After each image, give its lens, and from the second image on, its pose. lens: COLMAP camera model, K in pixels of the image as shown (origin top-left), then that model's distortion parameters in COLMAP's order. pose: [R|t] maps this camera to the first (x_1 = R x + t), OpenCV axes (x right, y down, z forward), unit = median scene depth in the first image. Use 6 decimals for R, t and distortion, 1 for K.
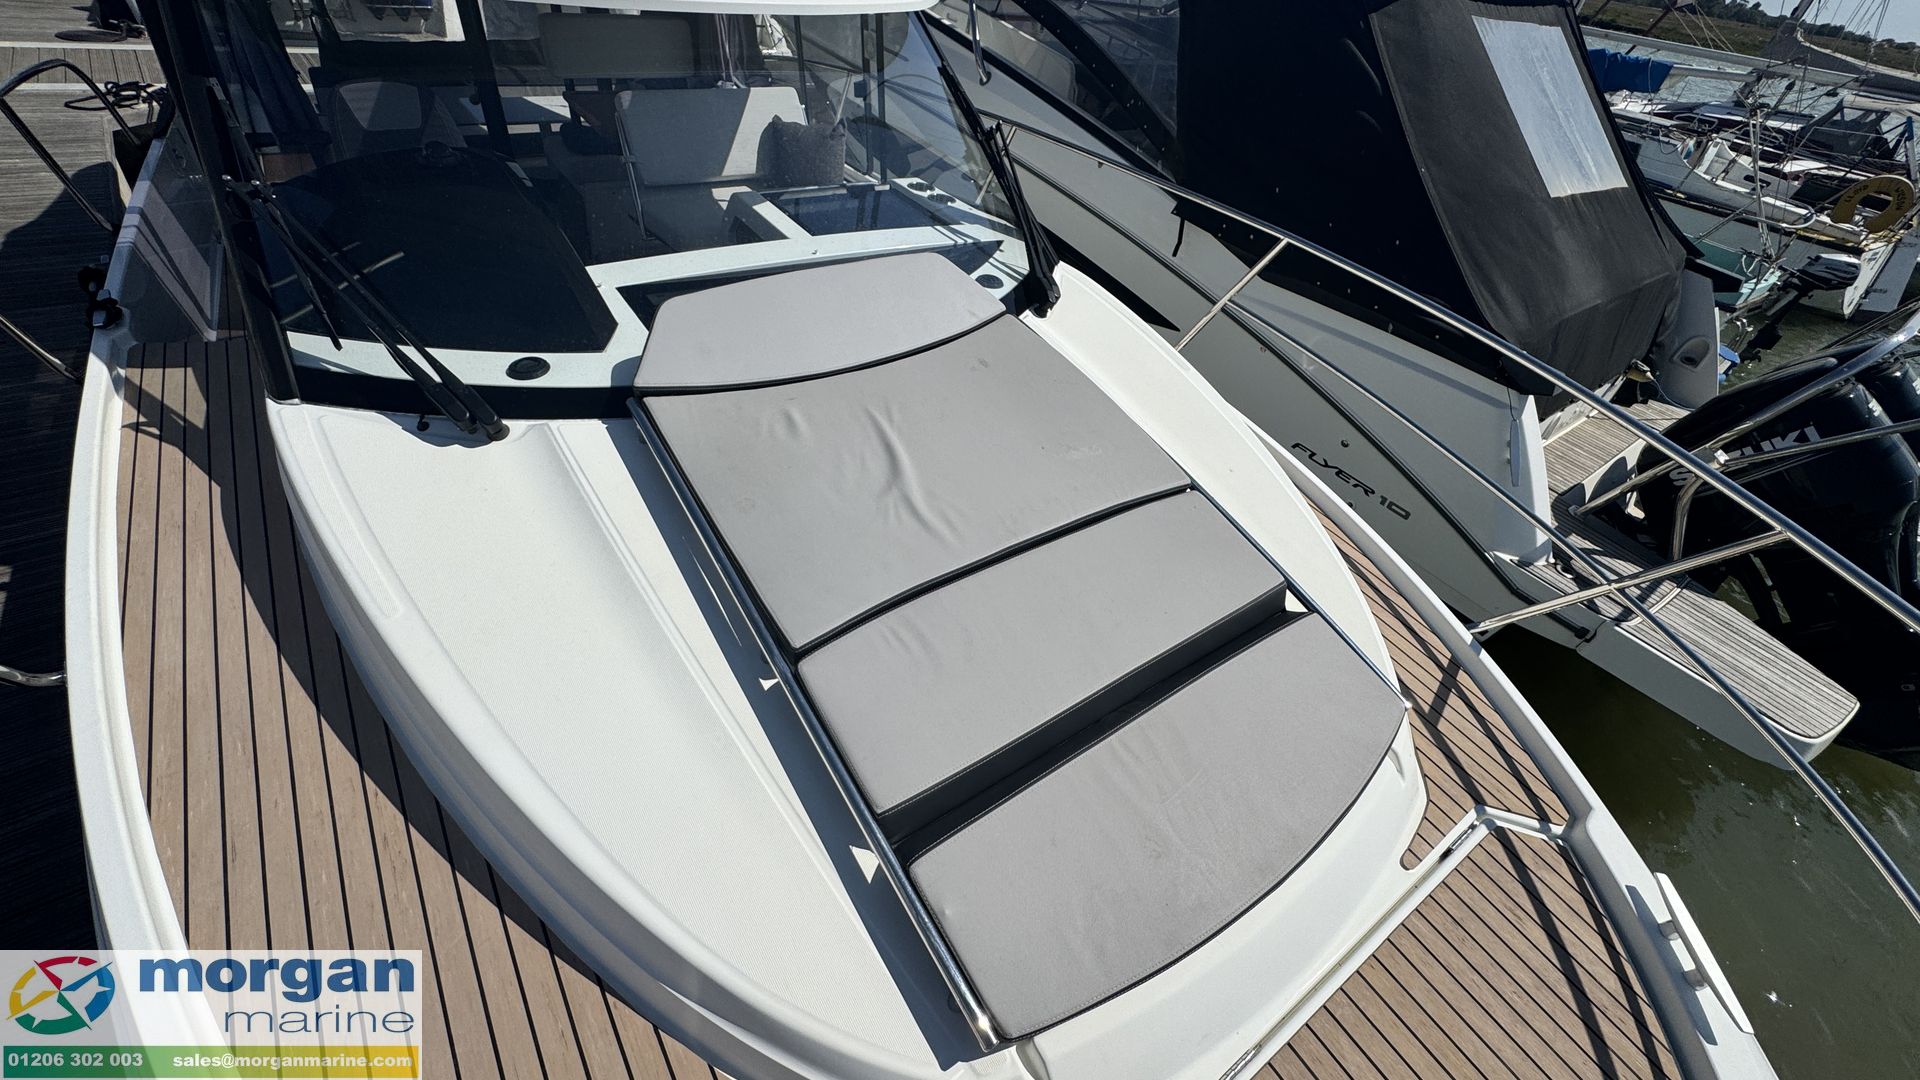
lens RADIAL K [[786.0, 0, 920.5], [0, 786.0, 542.4], [0, 0, 1]] dist [0.002915, 0.000643]
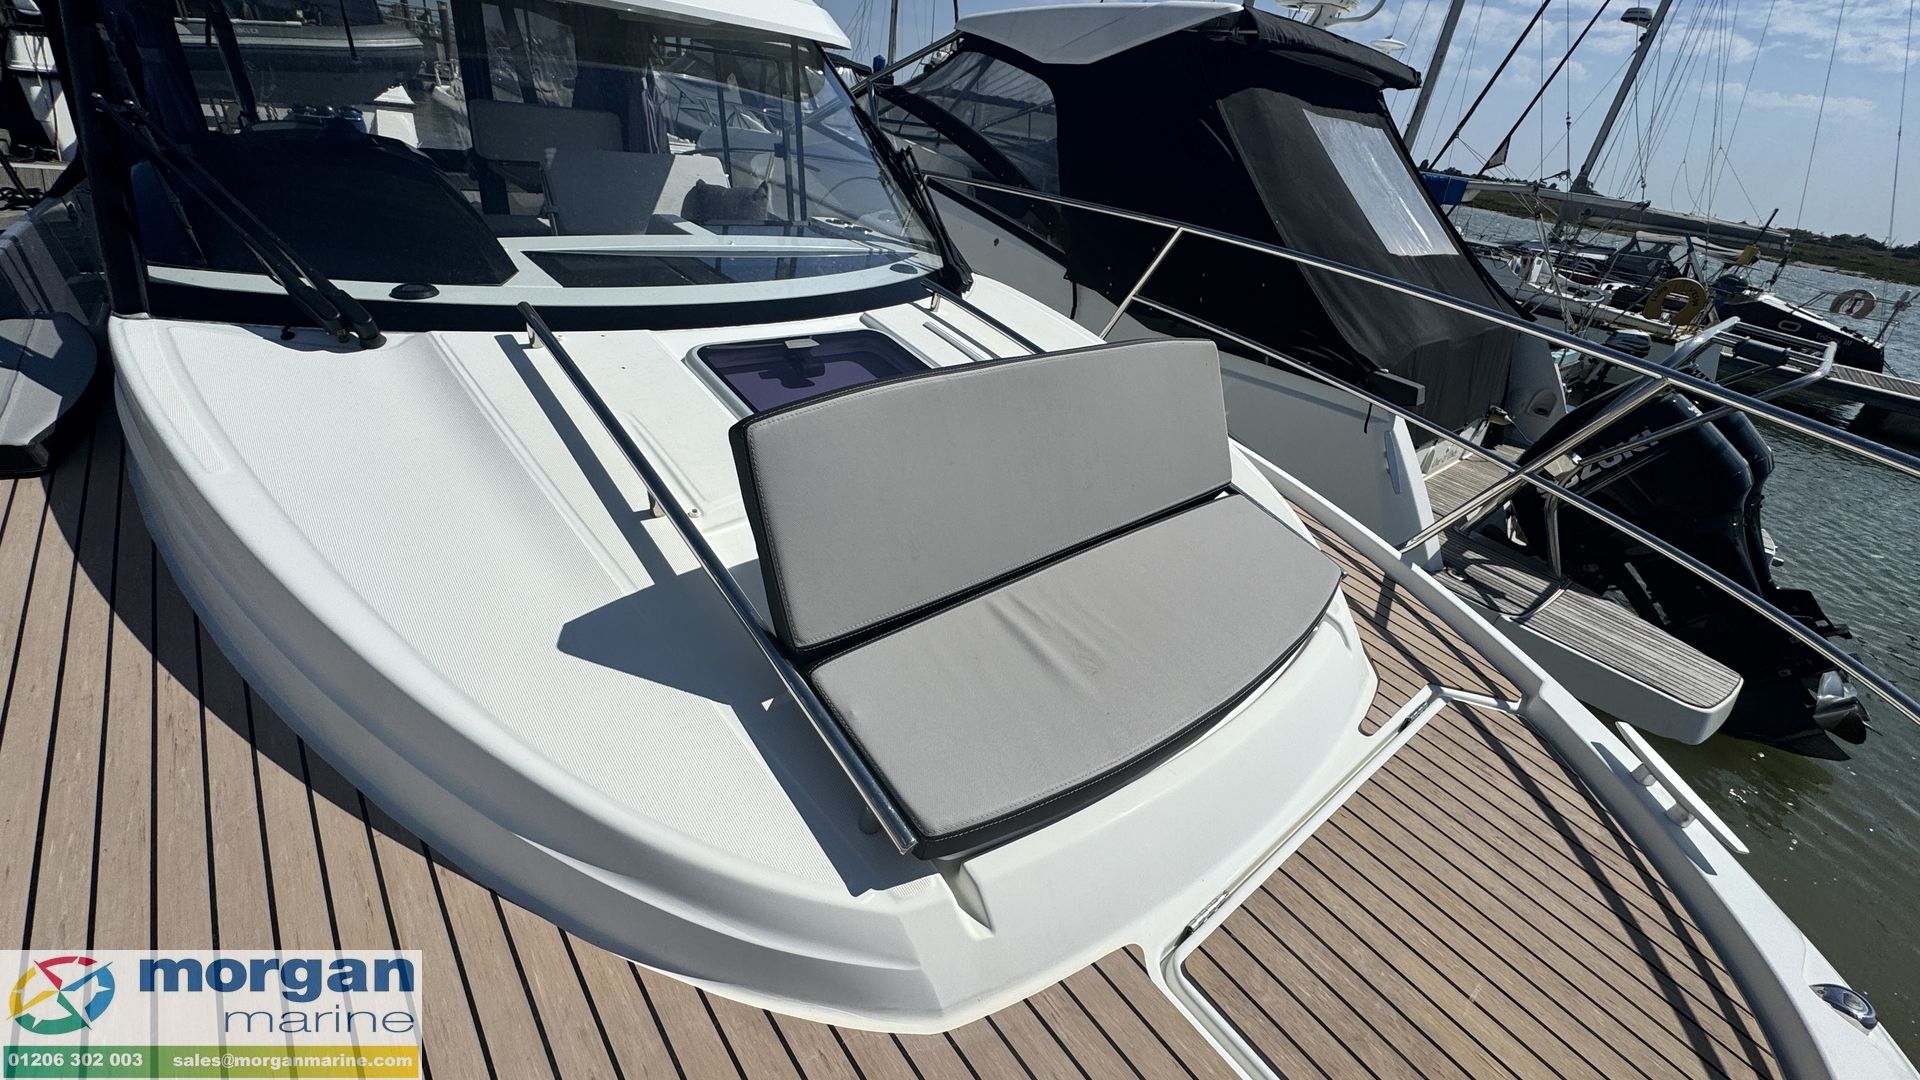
lens RADIAL K [[786.0, 0, 920.5], [0, 786.0, 542.4], [0, 0, 1]] dist [0.002915, 0.000643]
pose [[0.996399, -0.025070, 0.081002, 0.027501], [0.039081, 0.983556, -0.176322, 0.310370], [-0.075250, 0.178853, 0.980994, 0.090496]]
